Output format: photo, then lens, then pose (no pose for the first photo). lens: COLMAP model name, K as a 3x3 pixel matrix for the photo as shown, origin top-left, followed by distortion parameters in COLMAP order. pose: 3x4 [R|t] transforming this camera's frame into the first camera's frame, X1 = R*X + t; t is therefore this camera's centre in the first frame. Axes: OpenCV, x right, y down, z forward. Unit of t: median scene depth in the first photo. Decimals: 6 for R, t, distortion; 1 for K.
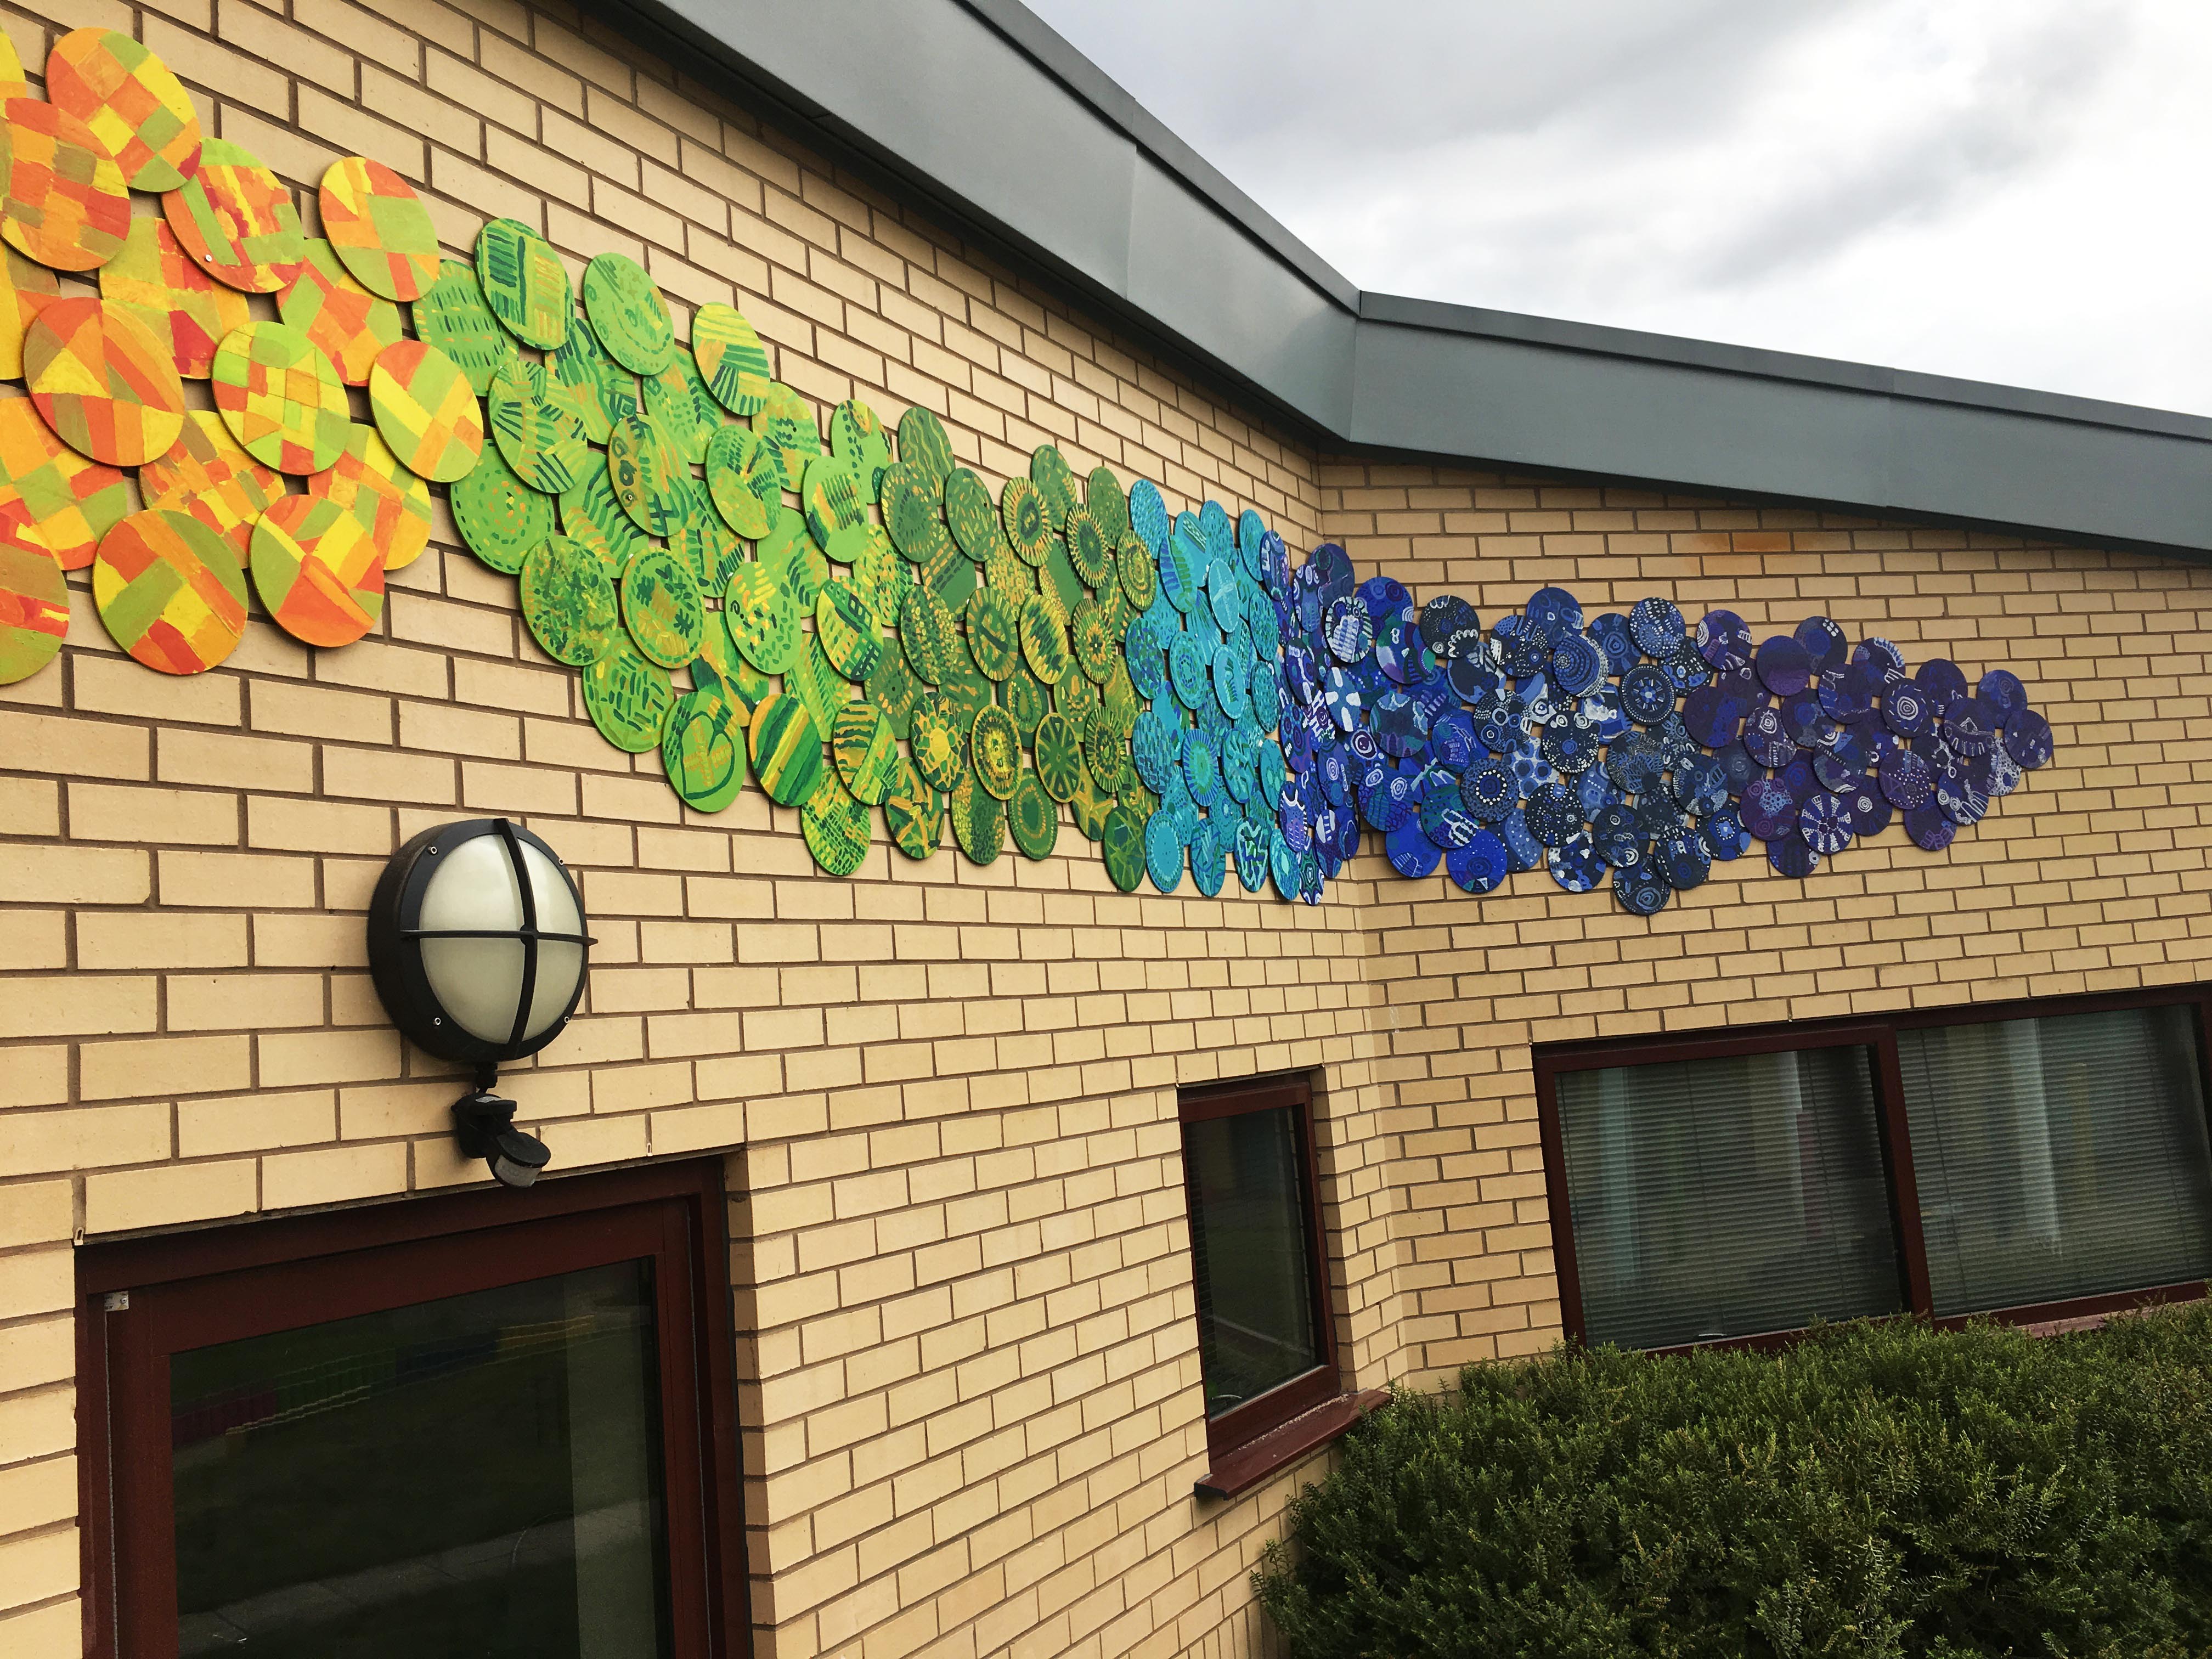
lens RADIAL K [[1911.6, 0, 1106.0], [0, 1911.6, 829.5], [0, 0, 1]] dist [0.081759, -0.100489]
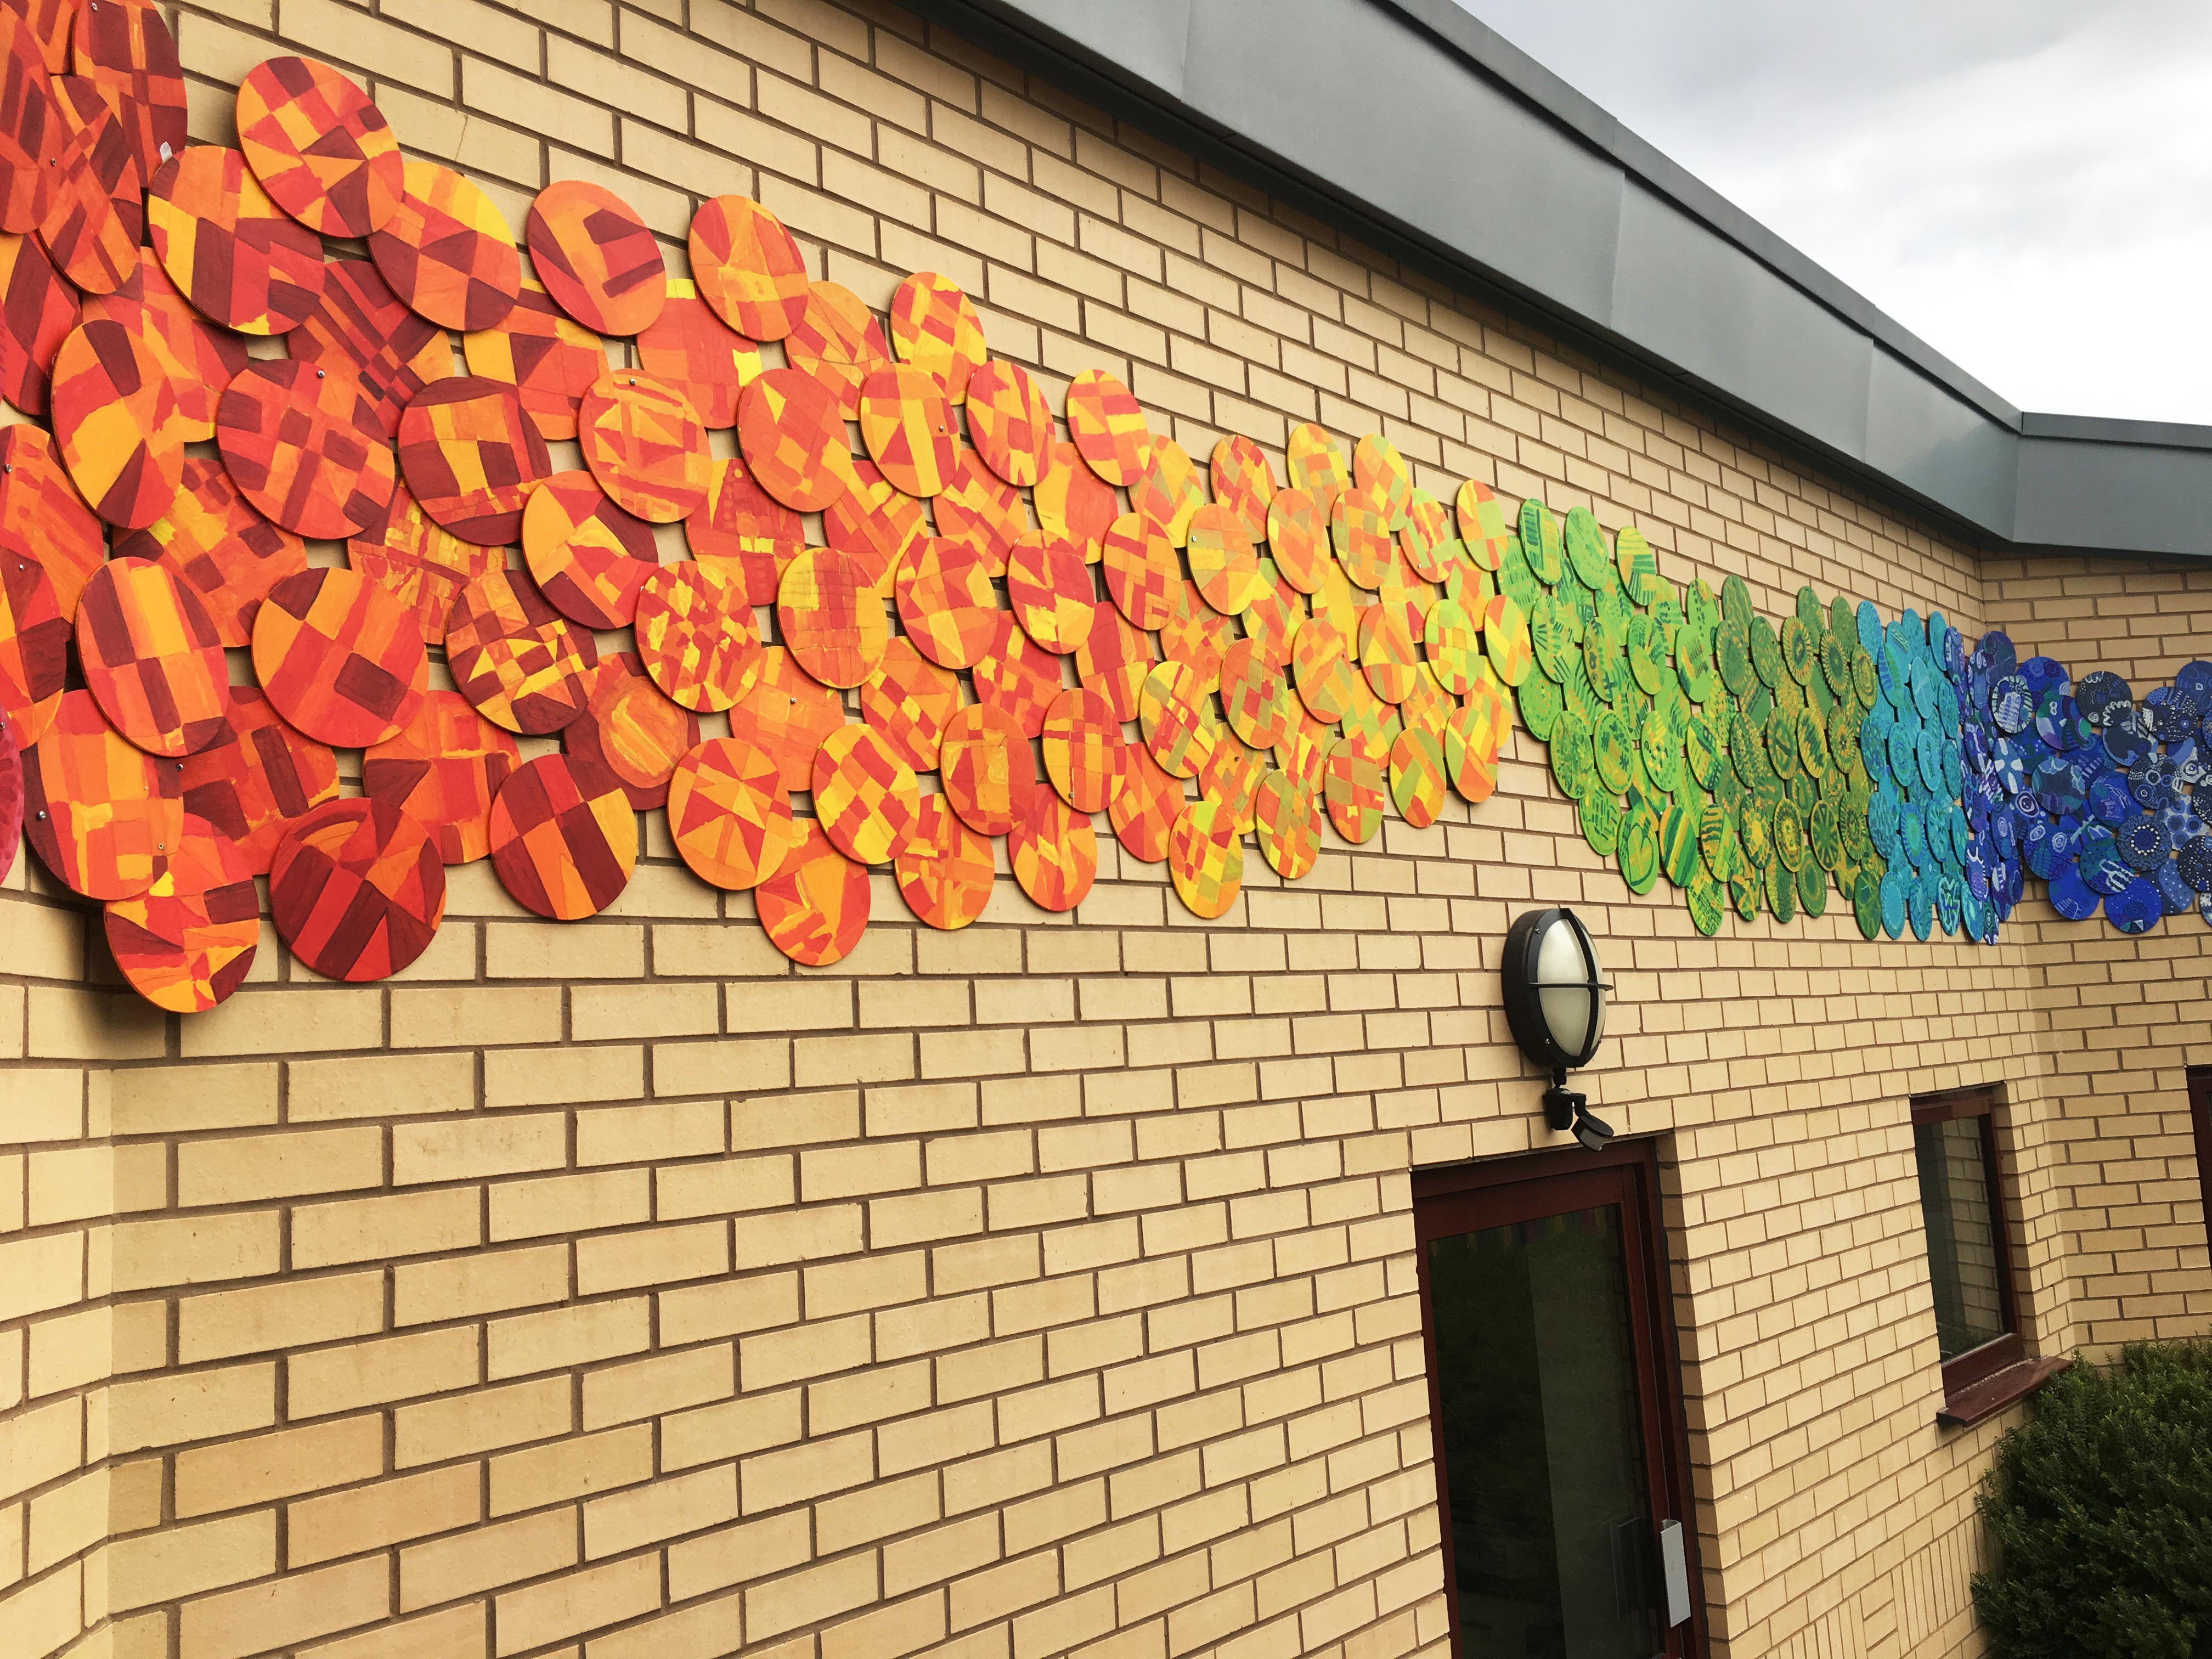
lens RADIAL K [[1911.6, 0, 1106.0], [0, 1911.6, 829.5], [0, 0, 1]] dist [0.081759, -0.100489]
pose [[0.977079, -0.001481, -0.212870, -0.223611], [0.002211, 0.999992, 0.003191, -0.047755], [0.212864, -0.003589, 0.977075, -0.364393]]
